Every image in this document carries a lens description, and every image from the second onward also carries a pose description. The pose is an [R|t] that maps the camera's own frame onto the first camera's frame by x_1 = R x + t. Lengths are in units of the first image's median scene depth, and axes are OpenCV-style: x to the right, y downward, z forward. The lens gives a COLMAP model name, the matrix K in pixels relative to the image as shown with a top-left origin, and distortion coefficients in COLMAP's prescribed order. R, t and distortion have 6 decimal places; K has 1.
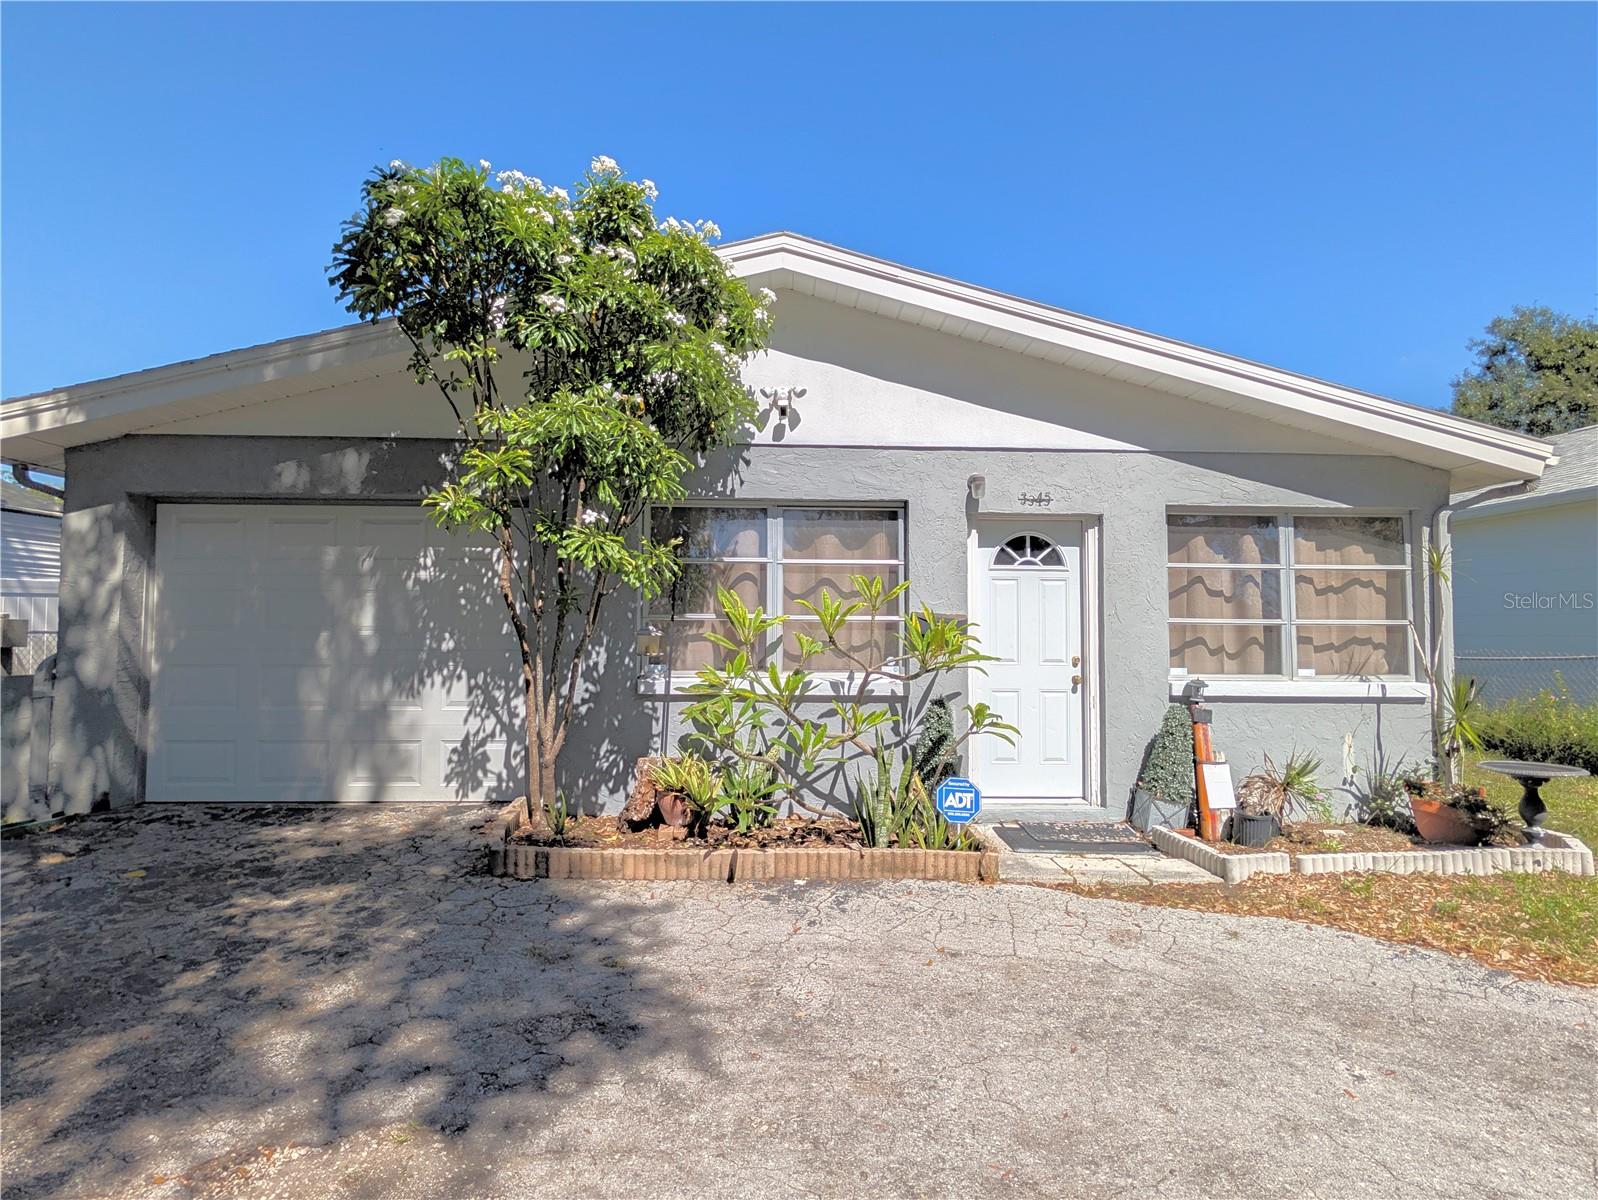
lens RADIAL K [[794.9, 0, 796.9], [0, 794.9, 590.7], [0, 0, 1]] dist [0.000514, -0.000277]
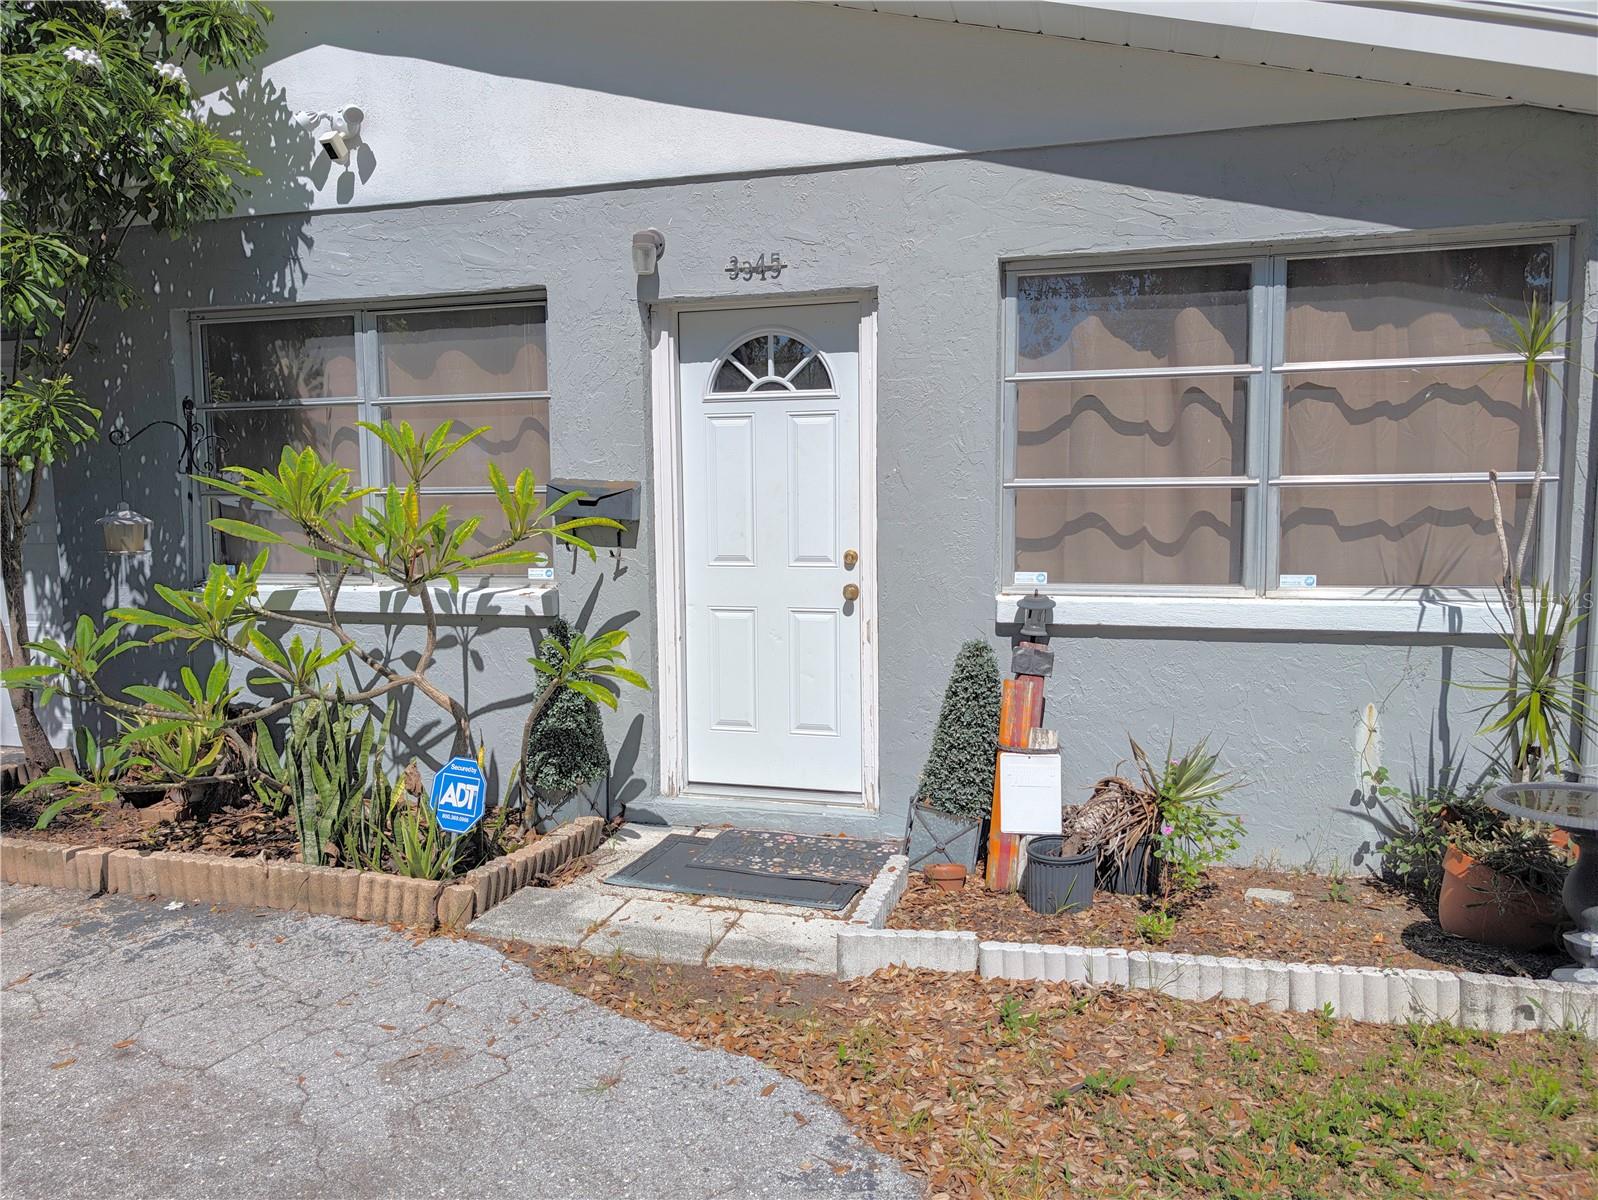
lens RADIAL K [[1152.8, 0, 799.0], [0, 1152.8, 600.0], [0, 0, 1]] dist [0.021545, -0.007015]
pose [[0.951024, 0.010500, -0.308938, 0.581261], [0.033877, 0.989863, 0.137928, 0.003538], [0.307255, -0.141639, 0.941028, 0.221780]]
